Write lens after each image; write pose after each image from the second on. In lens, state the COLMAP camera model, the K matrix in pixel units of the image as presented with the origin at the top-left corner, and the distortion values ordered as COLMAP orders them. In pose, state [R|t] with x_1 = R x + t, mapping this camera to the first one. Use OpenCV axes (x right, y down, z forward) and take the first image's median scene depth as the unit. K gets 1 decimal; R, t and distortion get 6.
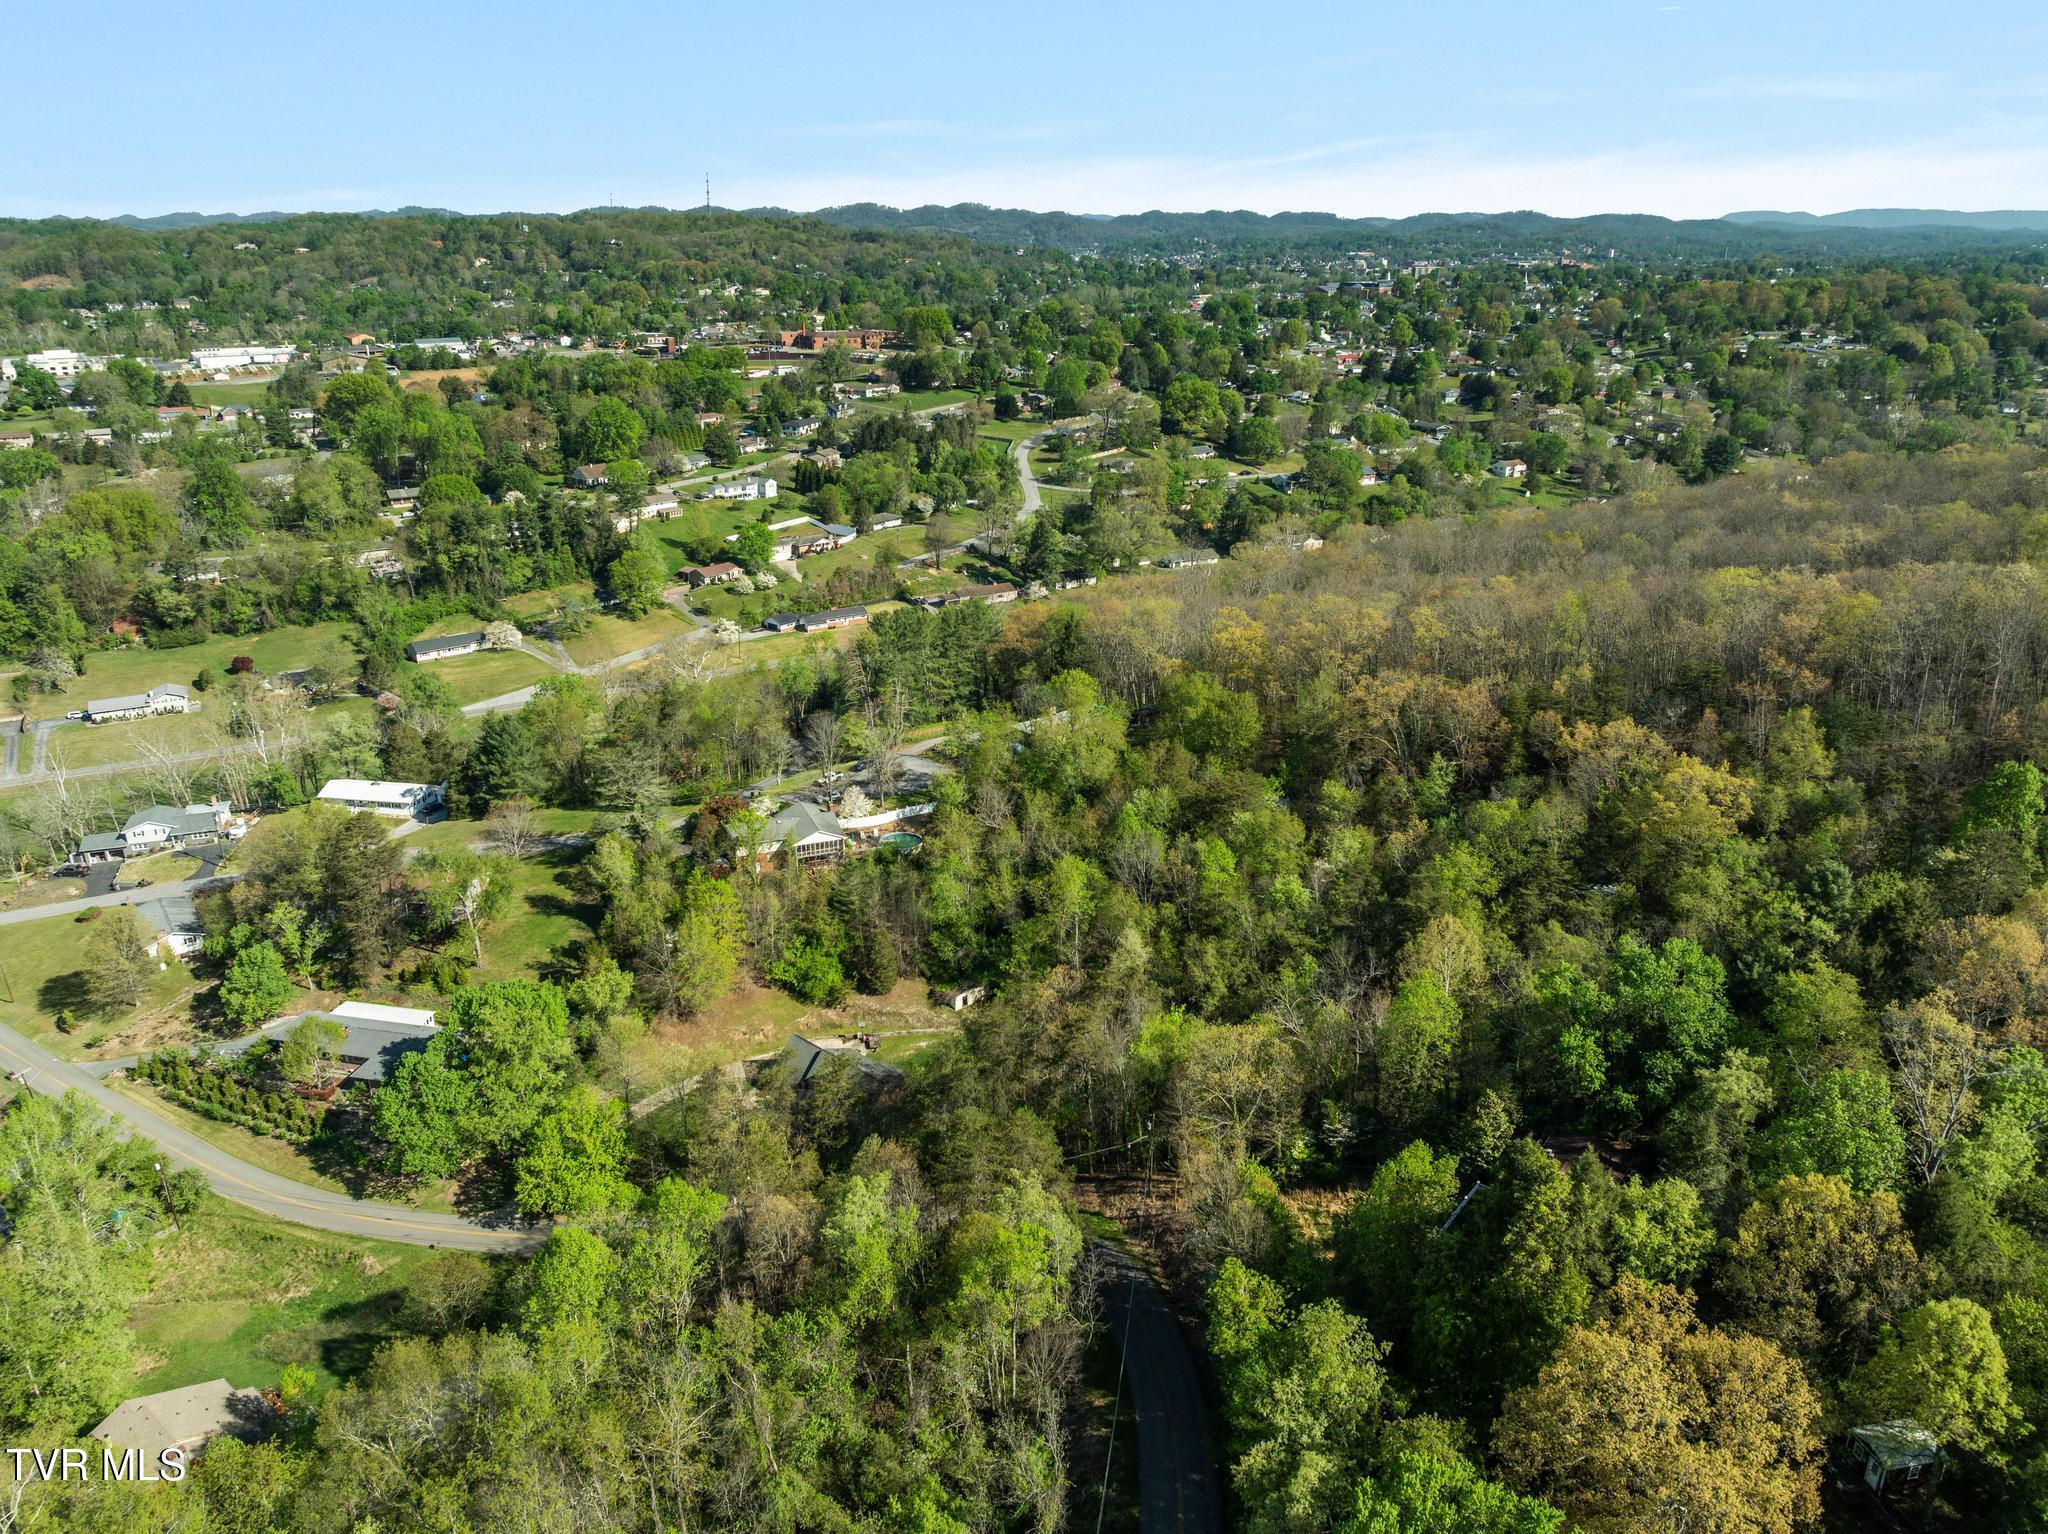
lens RADIAL K [[1447.9, 0, 1027.5], [0, 1447.9, 756.0], [0, 0, 1]] dist [-0.041131, 0.002879]
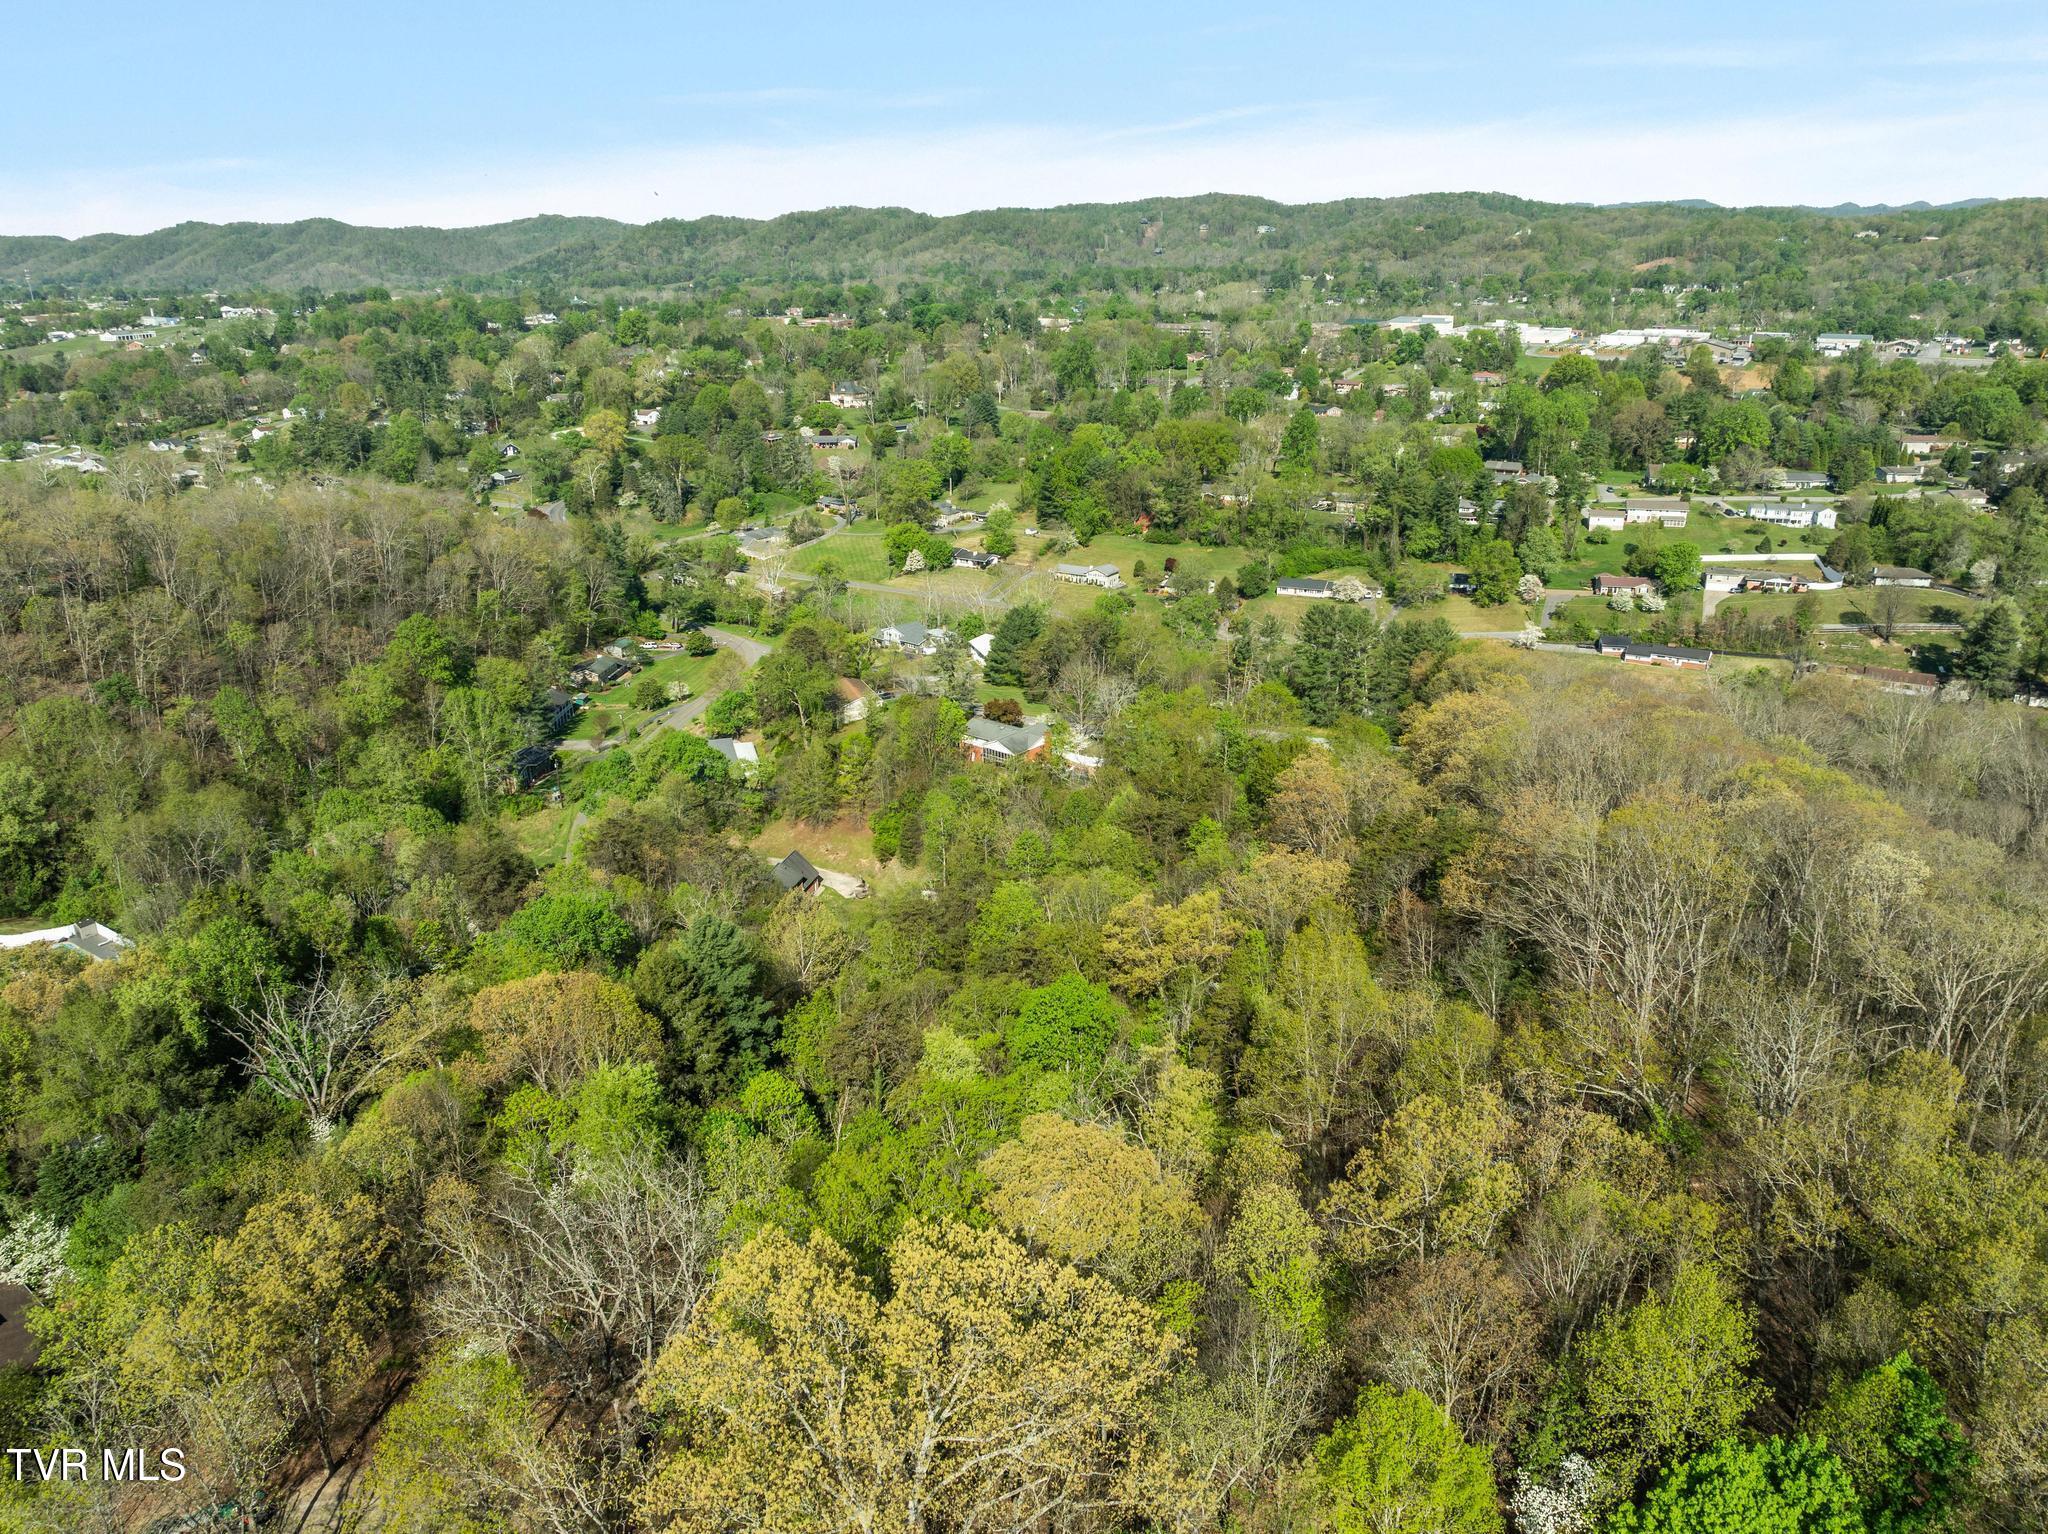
lens RADIAL K [[1454.4, 0, 1024.0], [0, 1454.4, 767.0], [0, 0, 1]] dist [-0.036804, -0.003822]
pose [[0.462203, 0.299718, -0.834588, 0.358002], [-0.288583, 0.940759, 0.178026, -0.060085], [0.838503, 0.158564, 0.521315, 0.174062]]
